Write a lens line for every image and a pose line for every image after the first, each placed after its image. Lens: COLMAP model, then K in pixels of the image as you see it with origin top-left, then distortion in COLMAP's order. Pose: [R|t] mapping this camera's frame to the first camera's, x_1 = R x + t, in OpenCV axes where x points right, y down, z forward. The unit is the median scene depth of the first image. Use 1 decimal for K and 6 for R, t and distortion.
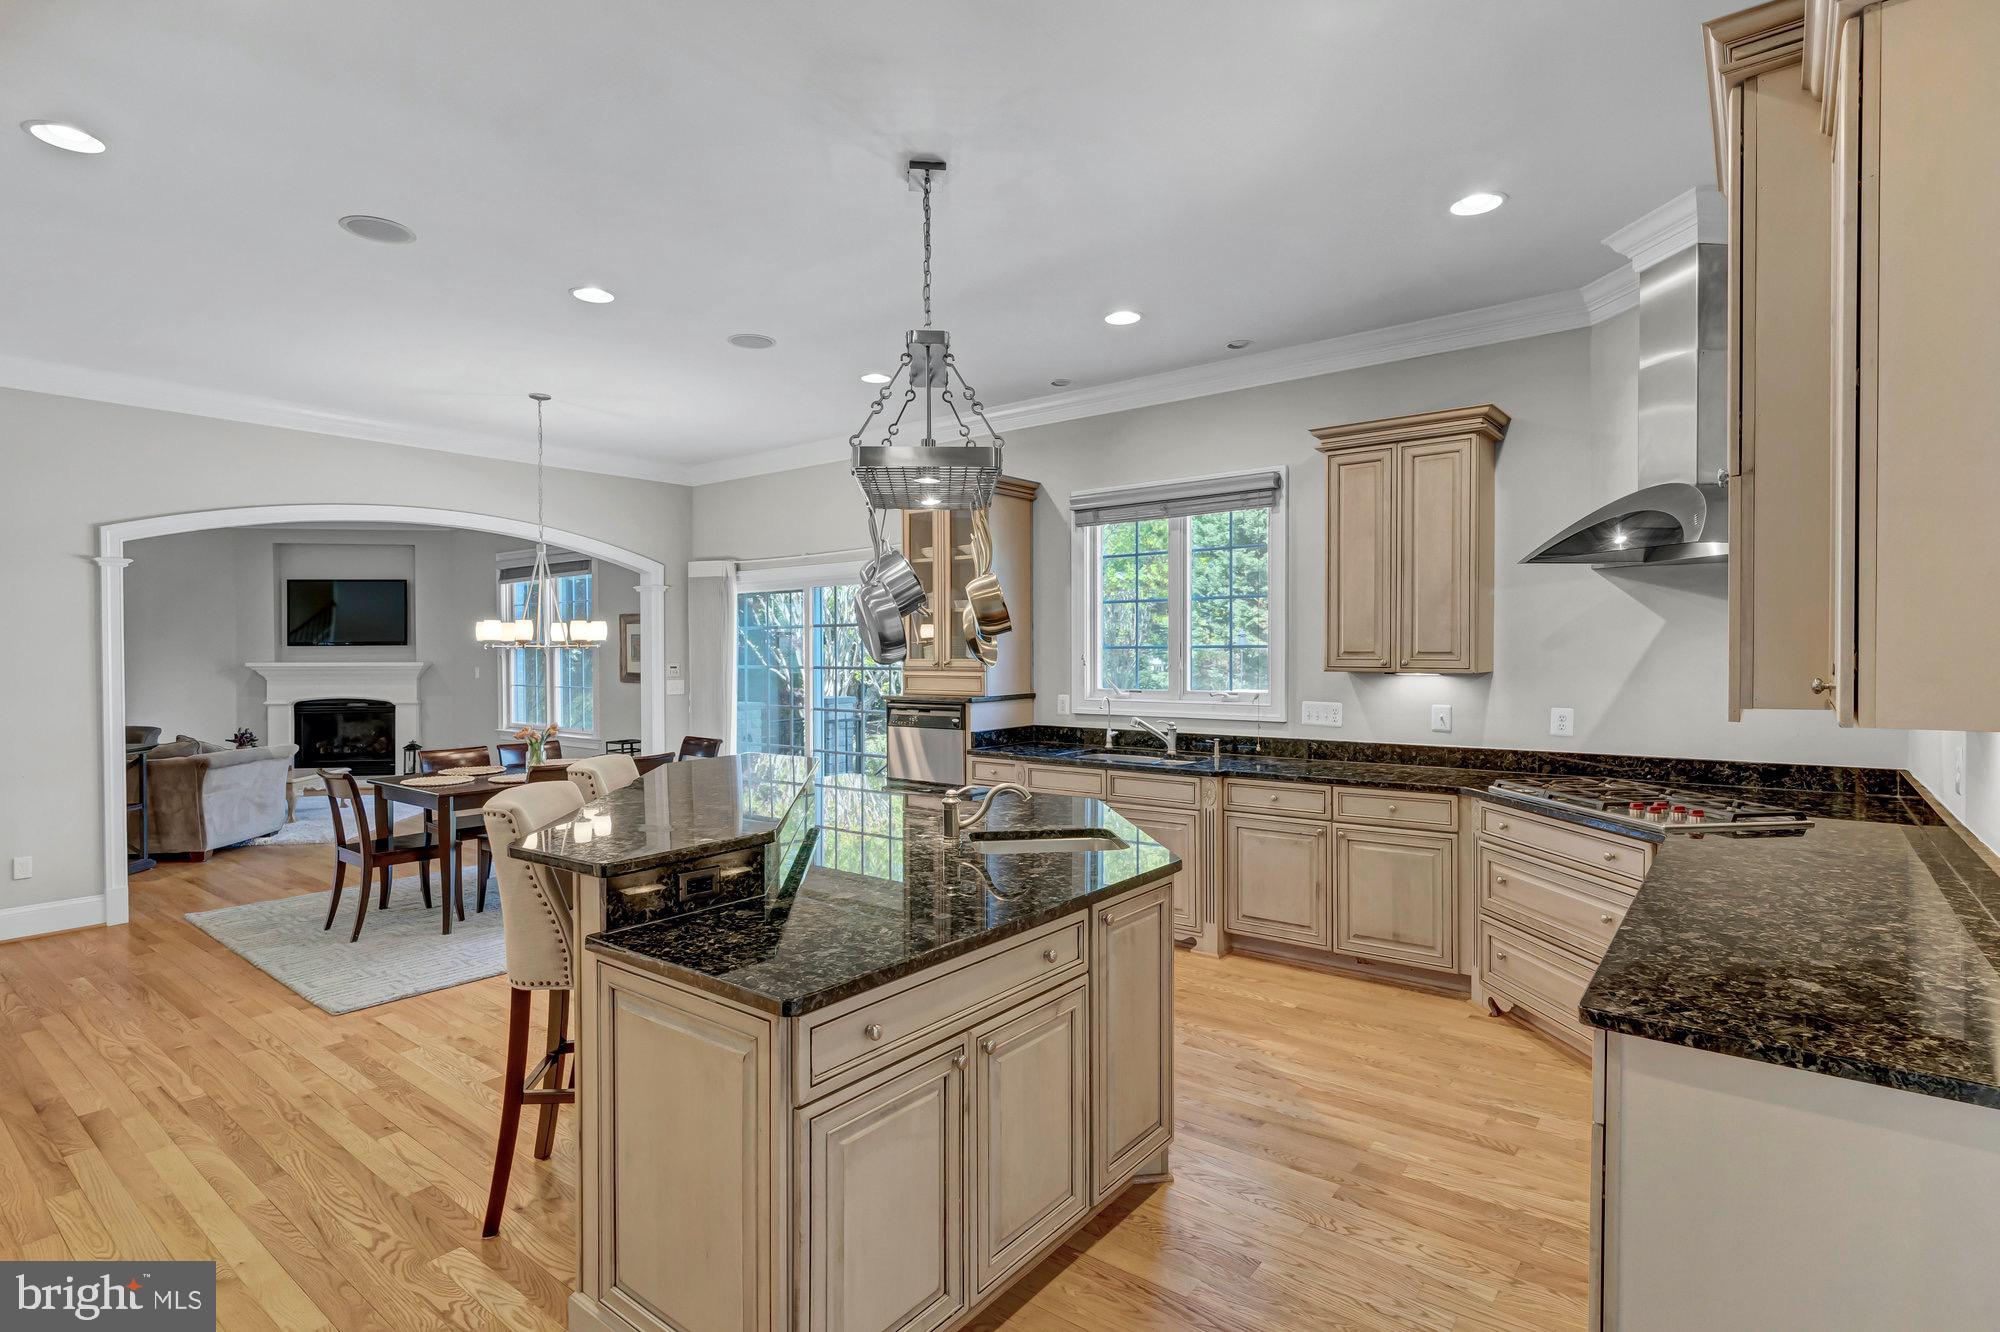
lens RADIAL K [[993.5, 0, 996.5], [0, 993.5, 656.6], [0, 0, 1]] dist [0.001244, 0.000396]
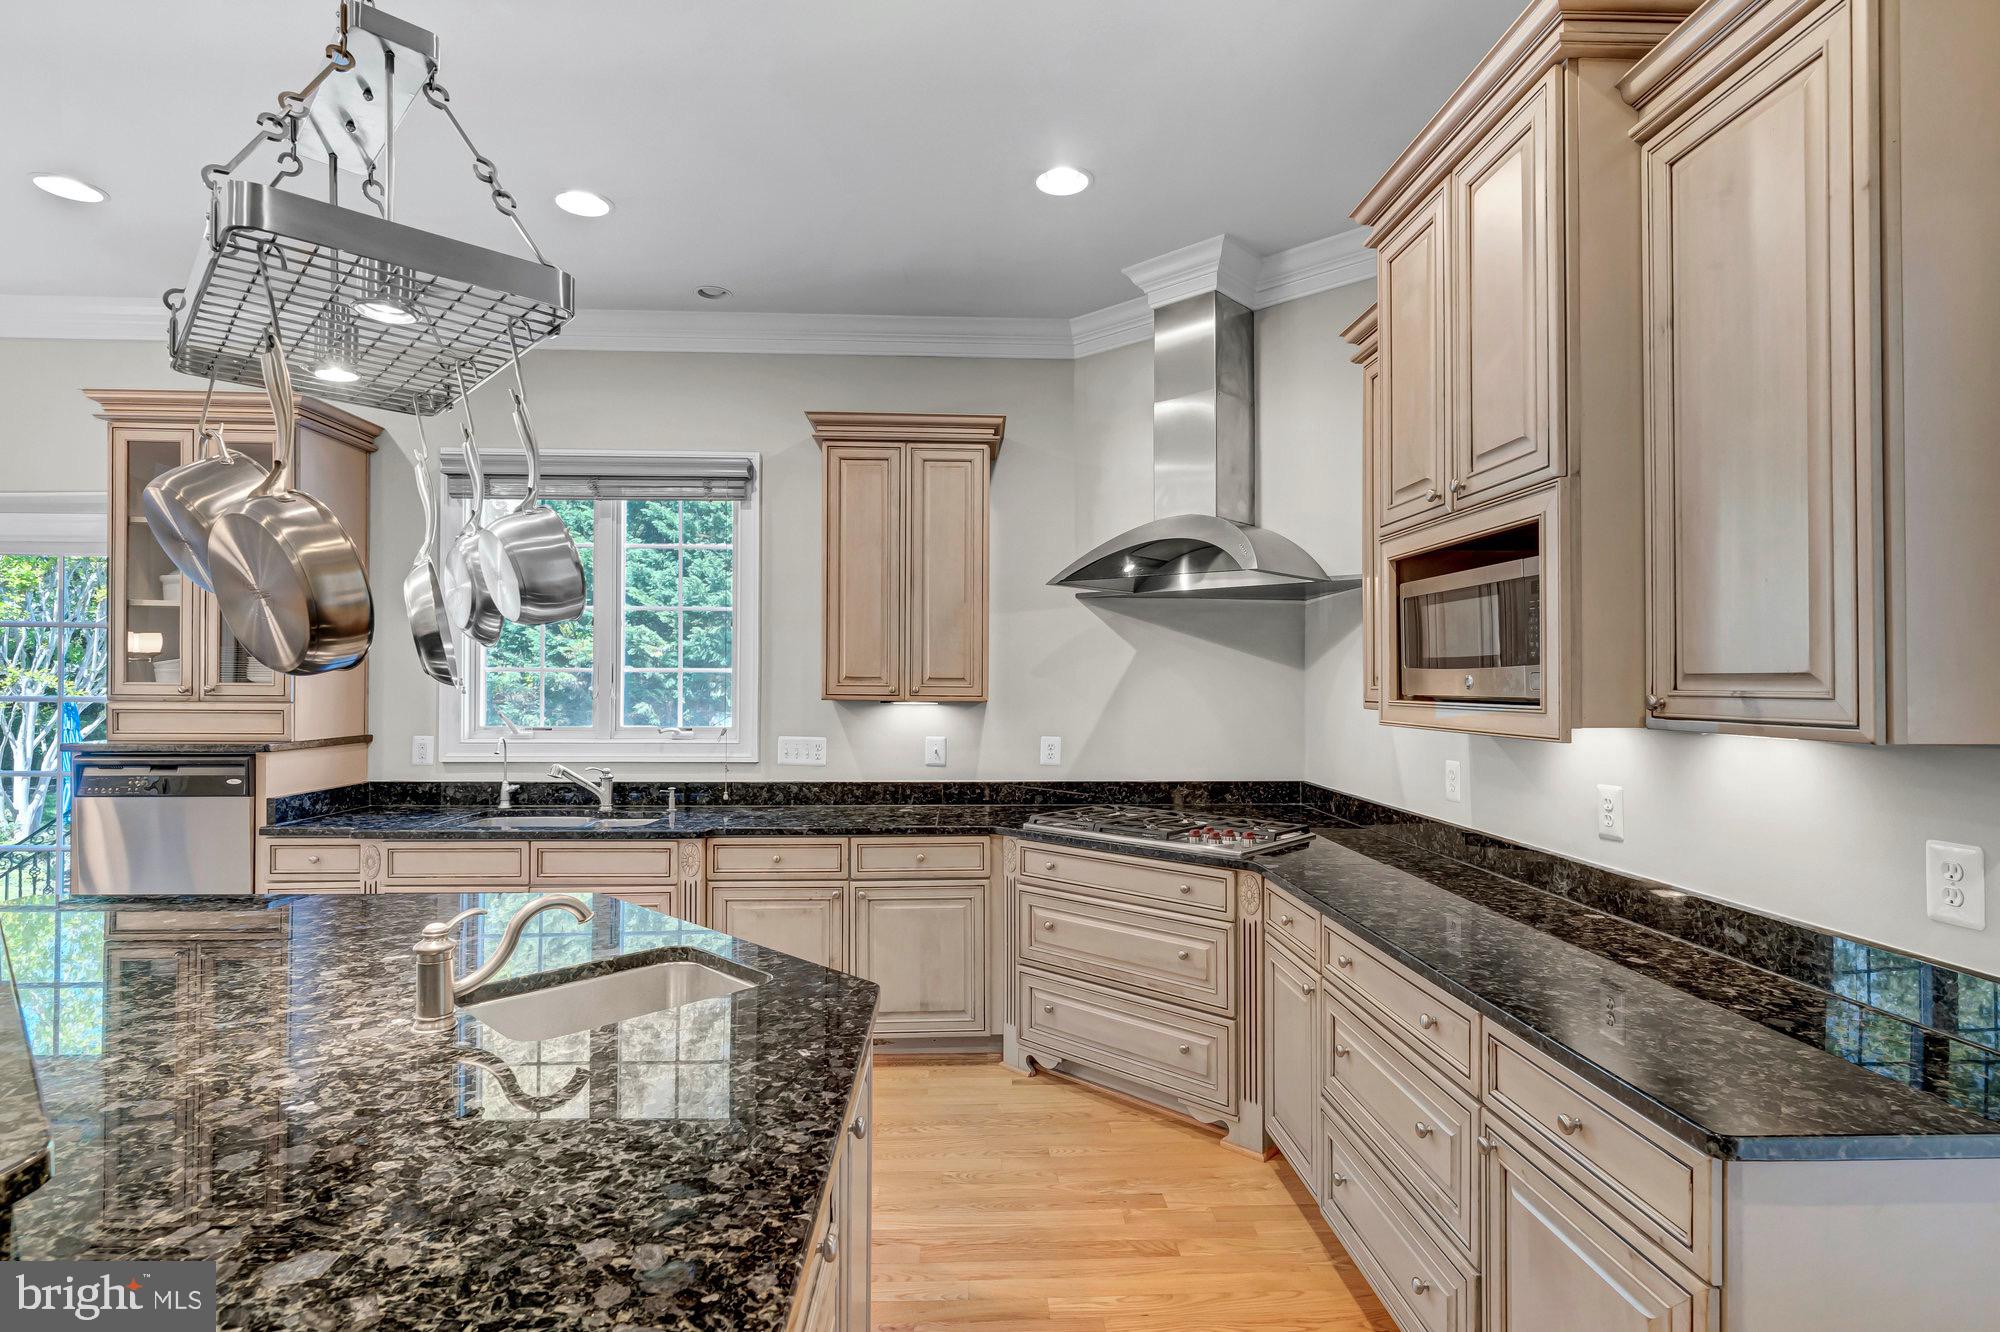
lens RADIAL K [[984.9, 0, 1000.0], [0, 984.9, 666.0], [0, 0, 1]] dist [0.001274, 0.000348]
pose [[0.753686, 0.023136, 0.656827, -0.106459], [-0.005099, 0.999556, -0.029357, 0.010074], [-0.657215, 0.018777, 0.753470, 0.278768]]
